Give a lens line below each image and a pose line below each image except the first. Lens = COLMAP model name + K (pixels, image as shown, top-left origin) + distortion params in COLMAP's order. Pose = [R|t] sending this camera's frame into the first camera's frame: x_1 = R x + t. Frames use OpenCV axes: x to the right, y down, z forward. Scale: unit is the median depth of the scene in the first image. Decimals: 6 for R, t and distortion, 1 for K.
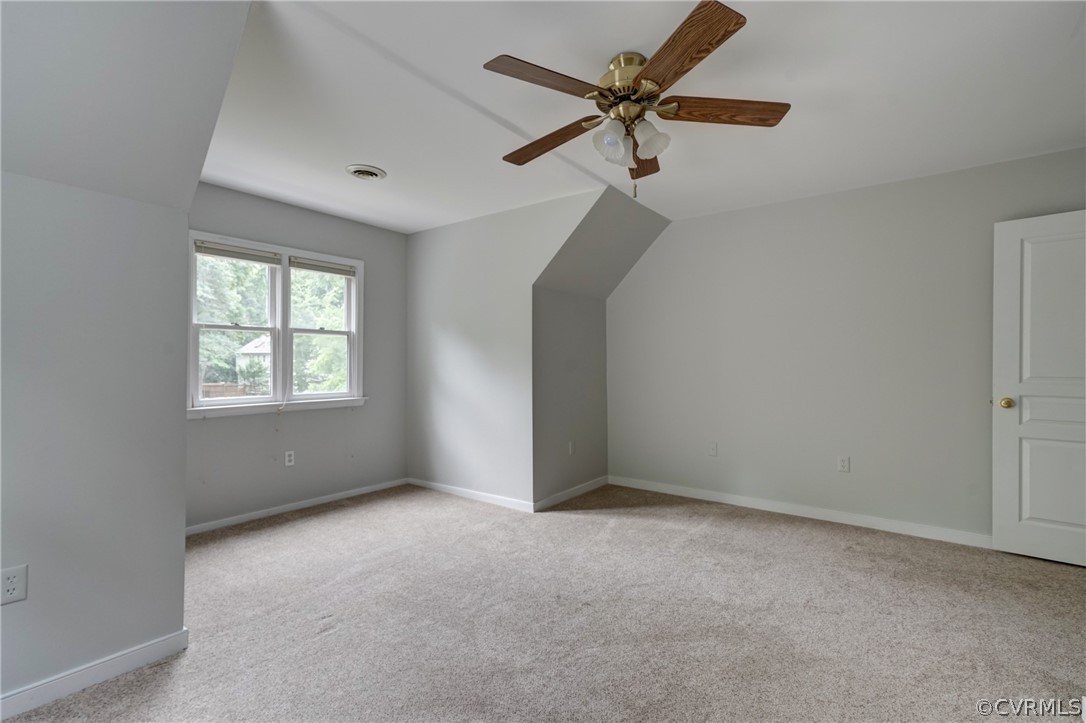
lens RADIAL K [[496.2, 0, 541.3], [0, 496.2, 364.5], [0, 0, 1]] dist [0.023639, 0.000274]
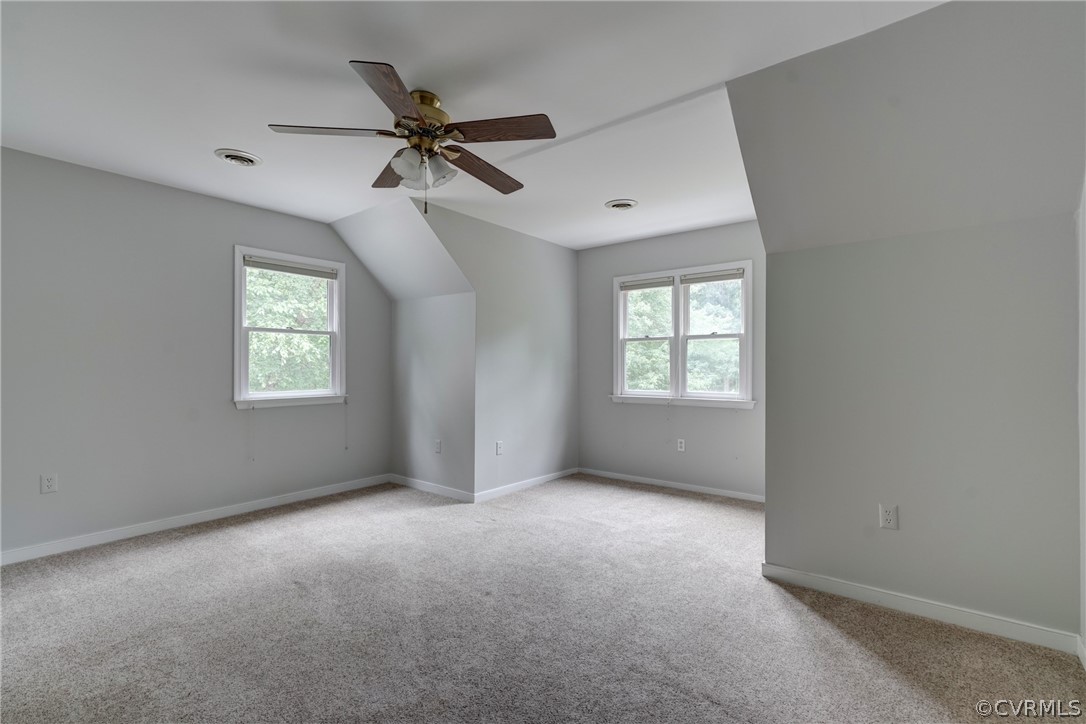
lens RADIAL K [[496.2, 0, 539.3], [0, 496.2, 362.8], [0, 0, 1]] dist [0.023639, 0.000274]
pose [[-0.021250, -0.012107, -0.999701, 0.697427], [-0.003837, 0.999920, -0.012029, 0.007111], [0.999767, 0.003580, -0.021294, 0.692249]]
